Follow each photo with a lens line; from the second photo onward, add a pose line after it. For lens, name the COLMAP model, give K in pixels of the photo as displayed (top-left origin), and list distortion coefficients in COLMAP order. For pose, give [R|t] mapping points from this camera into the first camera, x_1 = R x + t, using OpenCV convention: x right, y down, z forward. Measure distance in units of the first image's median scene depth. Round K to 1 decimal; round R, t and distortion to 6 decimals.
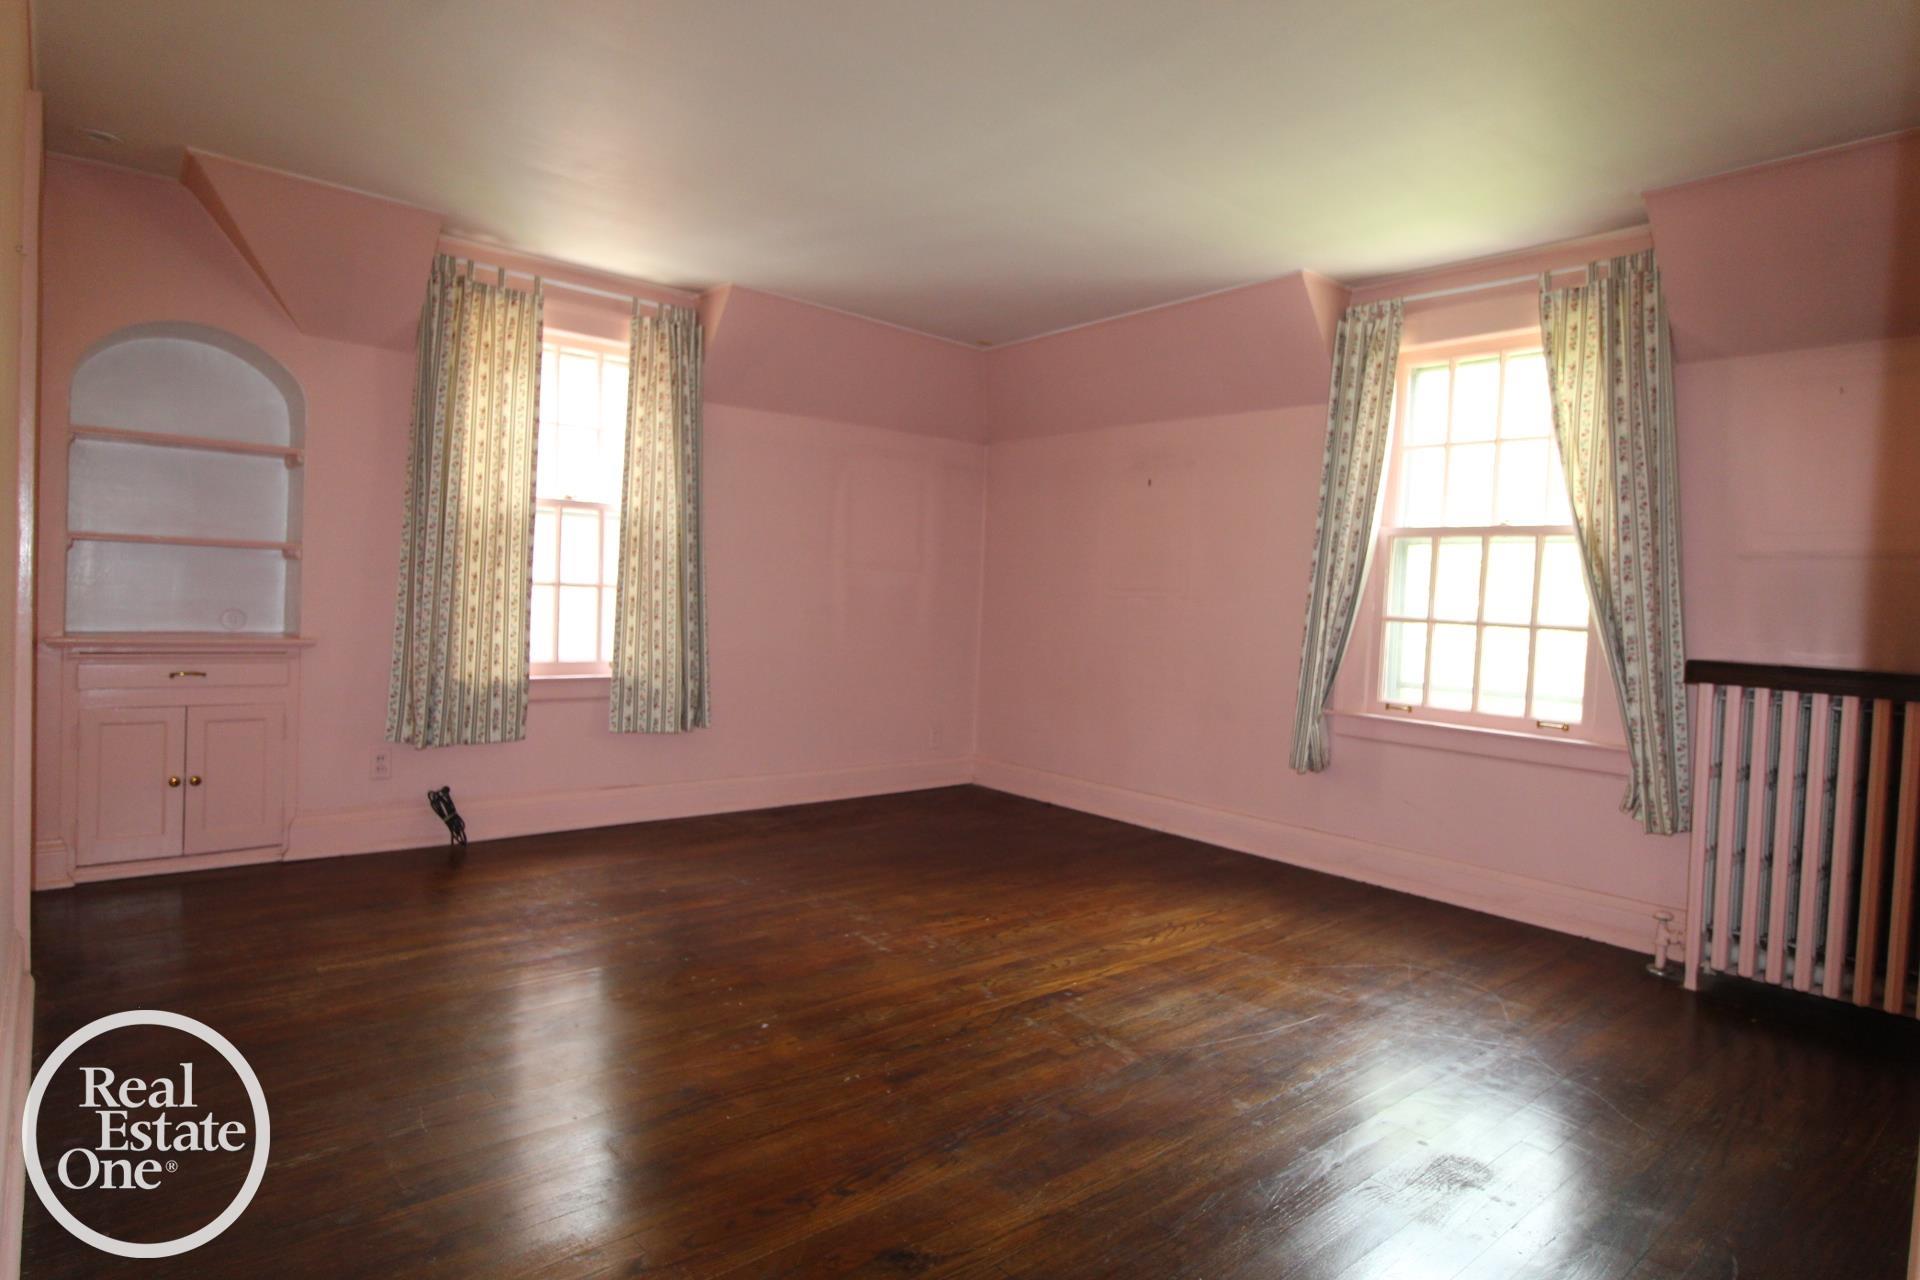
lens RADIAL K [[1074.0, 0, 960.9], [0, 1074.0, 630.2], [0, 0, 1]] dist [0.005037, 0.000437]
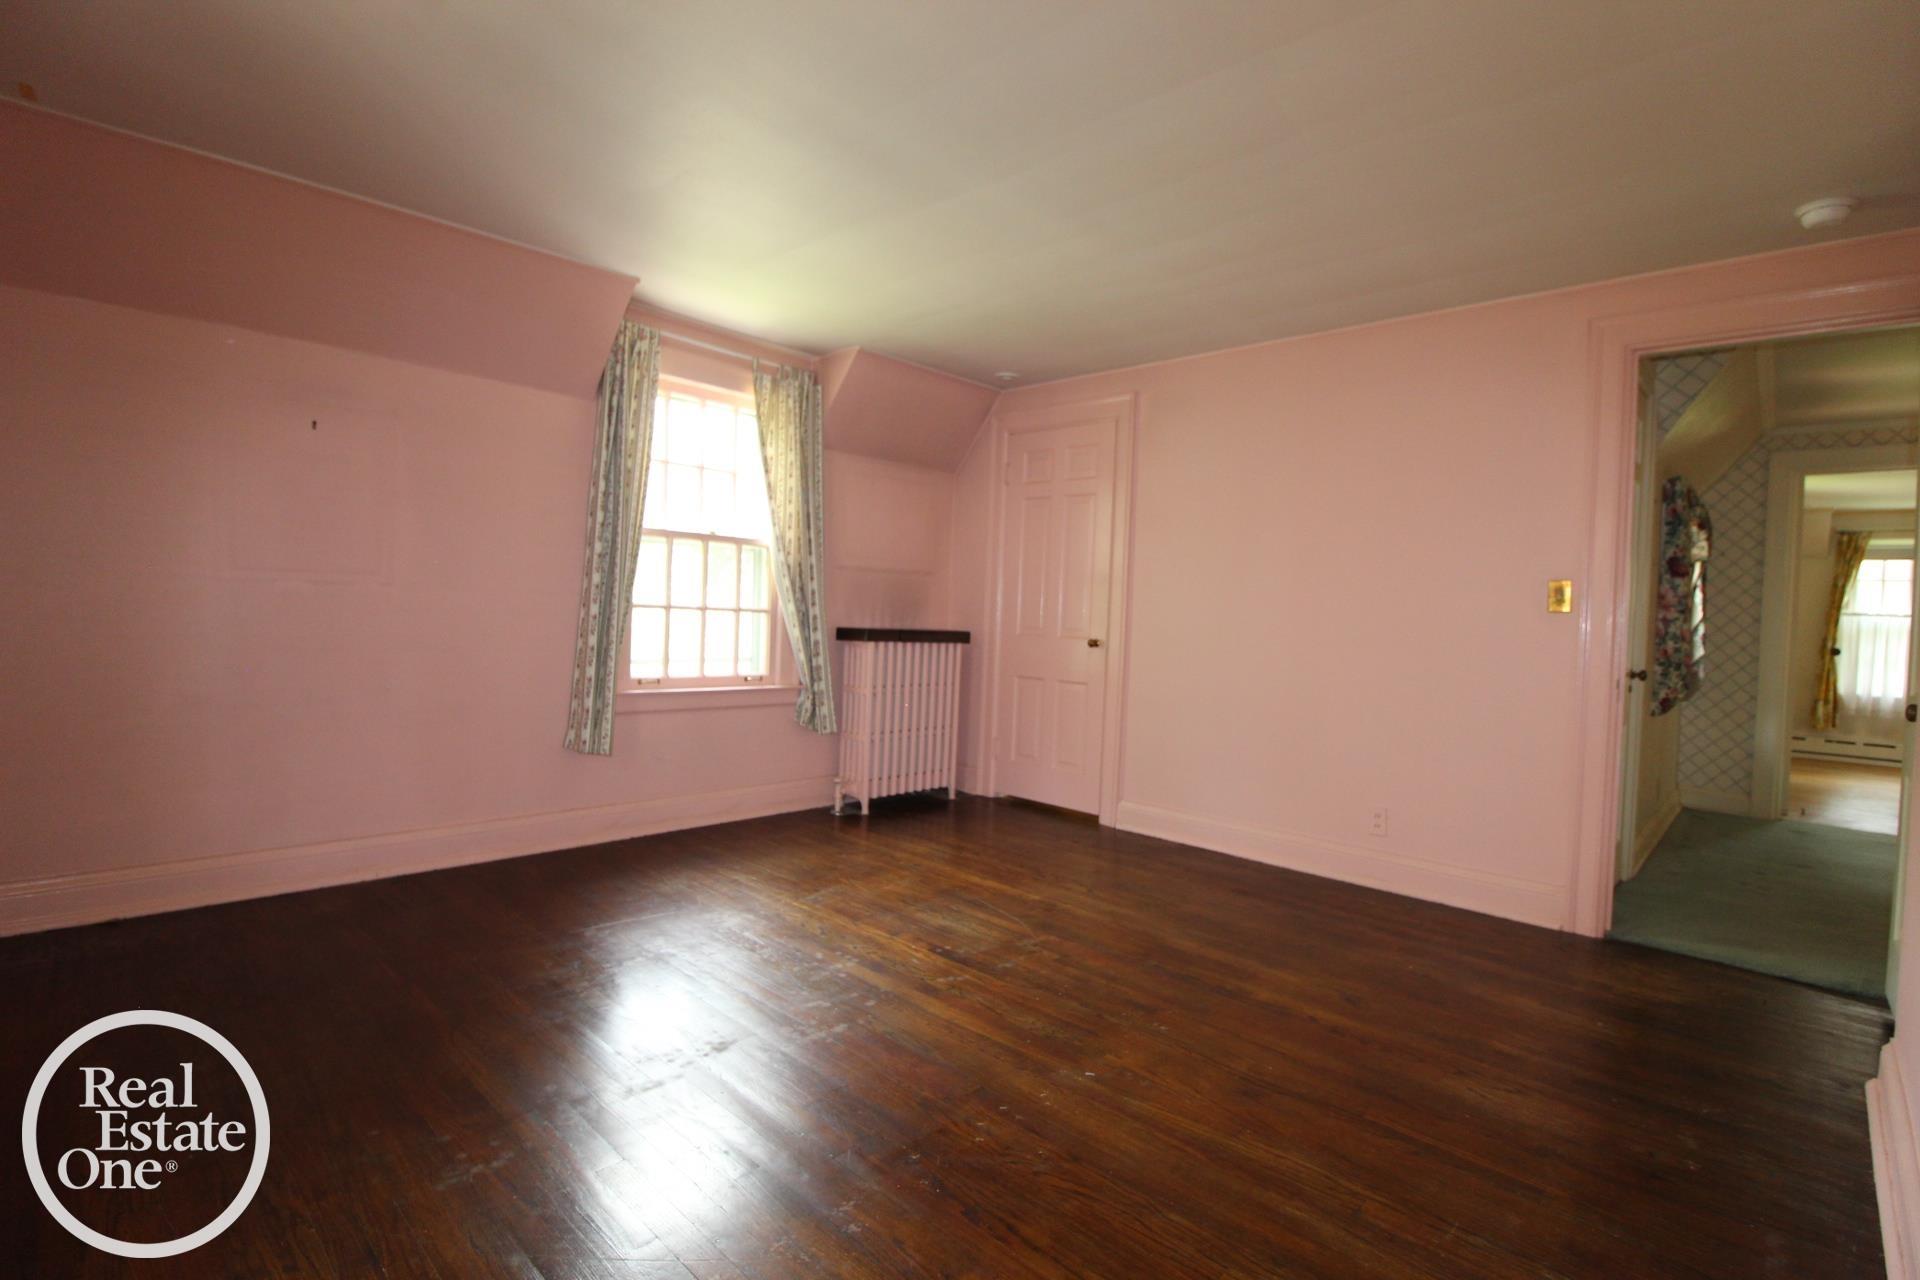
lens RADIAL K [[894.8, 0, 967.5], [0, 894.8, 632.7], [0, 0, 1]] dist [-0.011222, -0.001918]
pose [[-0.116133, -0.068821, 0.990846, -0.671984], [-0.009770, 0.997627, 0.068147, -0.057501], [-0.993186, -0.001767, -0.116530, 0.864942]]
